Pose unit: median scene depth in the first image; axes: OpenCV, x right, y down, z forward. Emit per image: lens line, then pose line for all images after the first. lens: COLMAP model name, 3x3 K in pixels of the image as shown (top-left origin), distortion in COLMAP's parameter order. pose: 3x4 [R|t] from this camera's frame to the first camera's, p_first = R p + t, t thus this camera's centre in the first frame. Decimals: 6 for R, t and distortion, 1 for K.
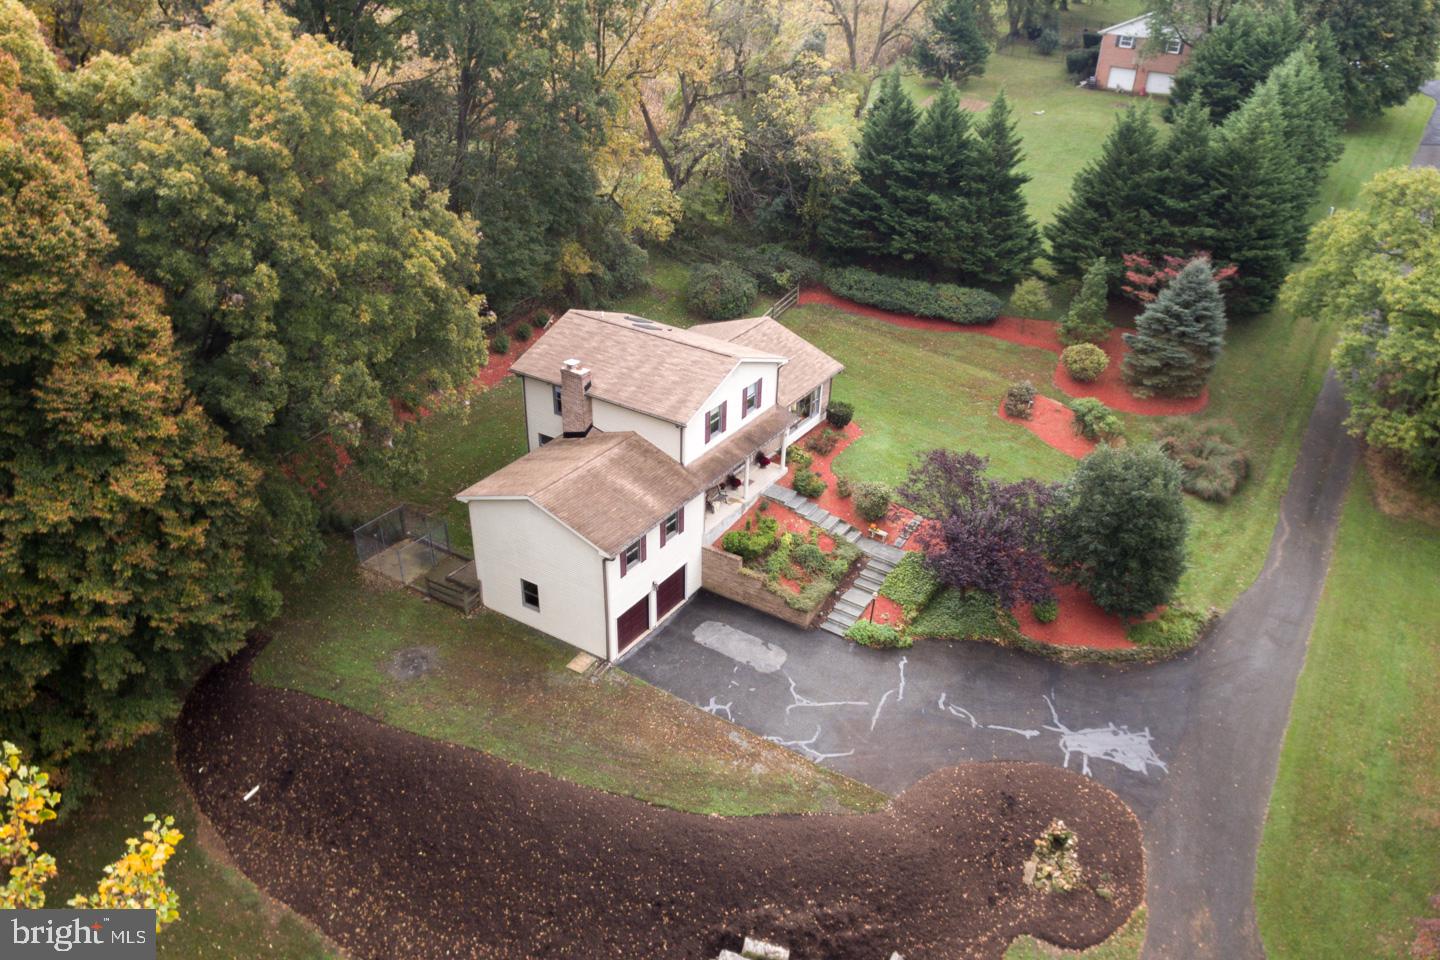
lens RADIAL K [[1044.7, 0, 724.3], [0, 1044.7, 583.6], [0, 0, 1]] dist [0.008099, -0.001840]
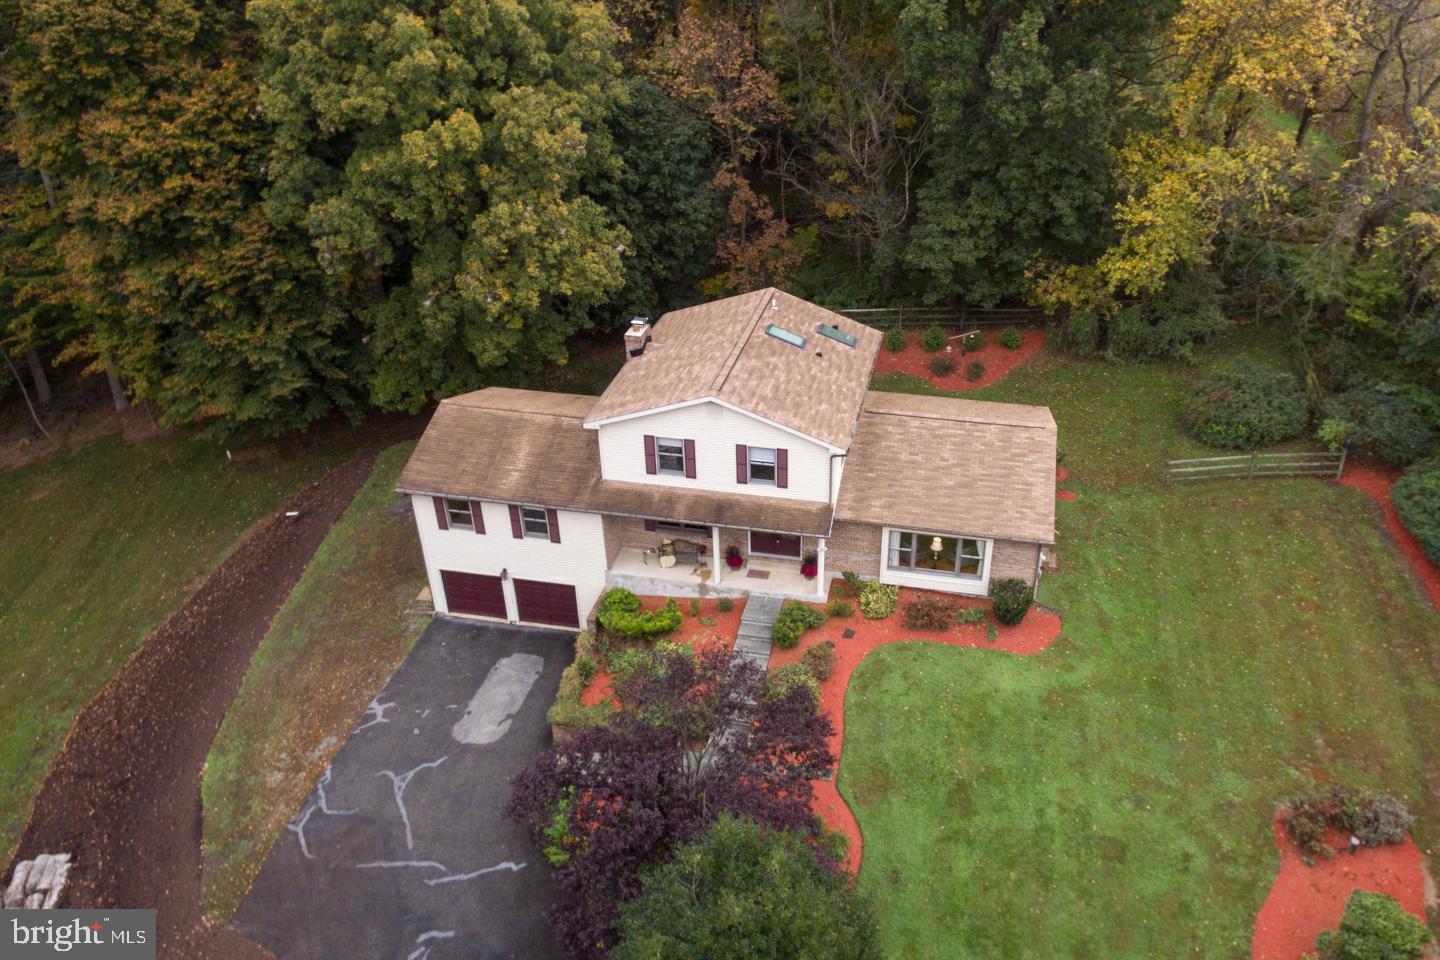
lens RADIAL K [[1042.8, 0, 812.8], [0, 1042.8, 482.8], [0, 0, 1]] dist [0.043364, -0.058518]
pose [[0.382491, 0.457993, -0.802461, 0.646518], [-0.525681, 0.822105, 0.218640, -0.359534], [0.759842, 0.338210, 0.555206, 0.669055]]
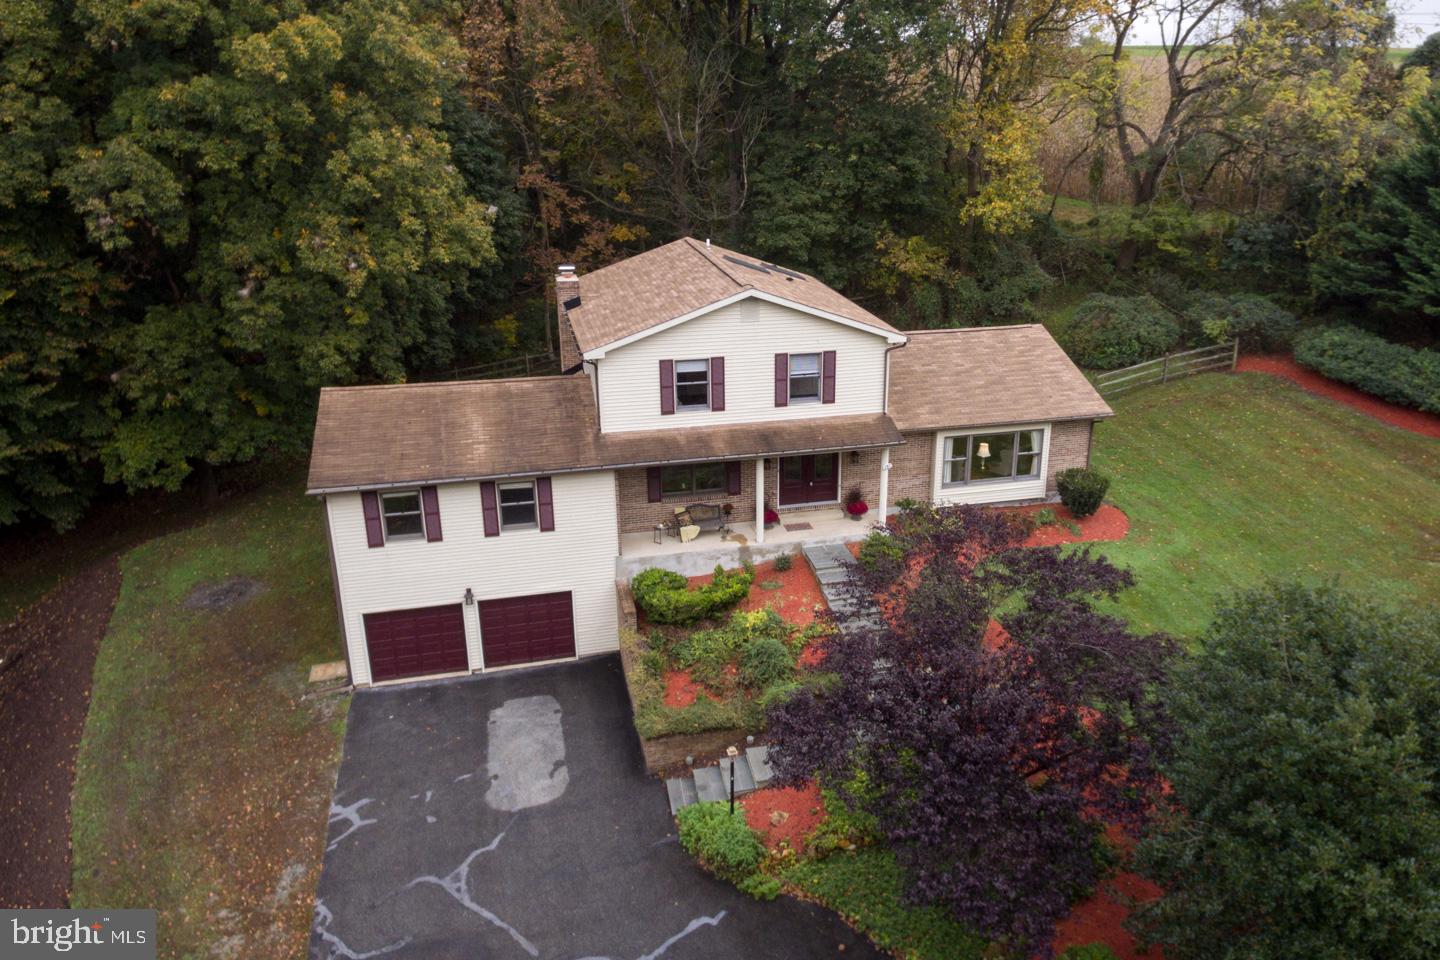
lens RADIAL K [[1038.9, 0, 795.4], [0, 1038.9, 458.2], [0, 0, 1]] dist [0.043388, -0.060157]
pose [[0.739575, 0.201883, -0.642084, 0.430099], [-0.368457, 0.919759, -0.135212, -0.057472], [0.563266, 0.336580, 0.754616, 0.598198]]
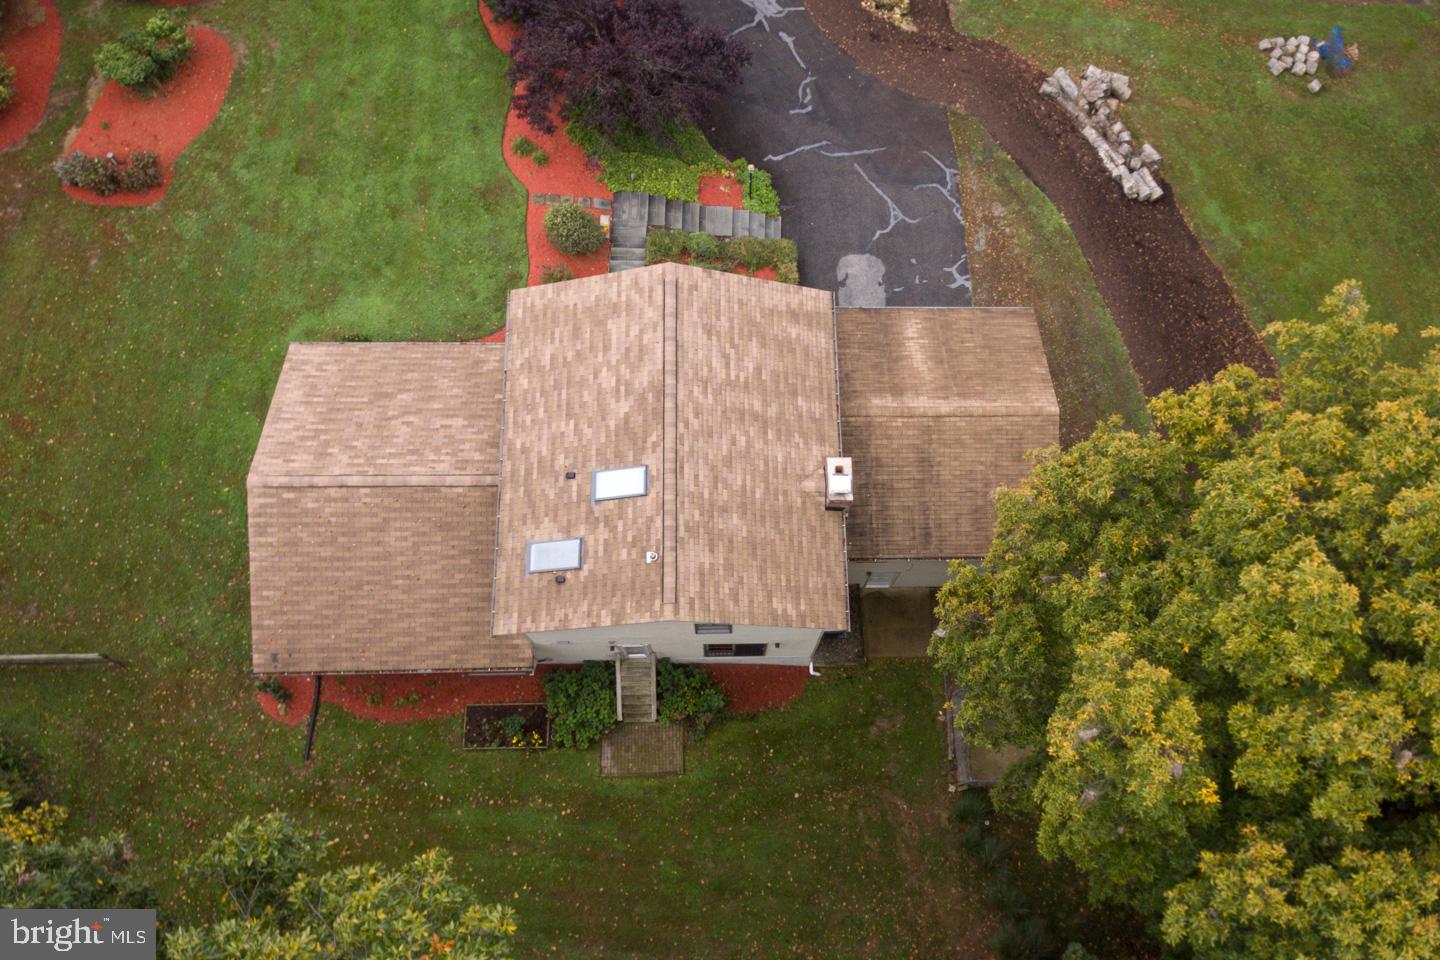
lens RADIAL K [[1022.3, 0, 792.7], [0, 1022.3, 566.2], [0, 0, 1]] dist [0.039761, -0.065983]
pose [[-0.553752, -0.819488, 0.147643, -0.247943], [0.400493, -0.106661, 0.910071, -0.734113], [-0.730044, 0.563084, 0.387263, 0.815361]]
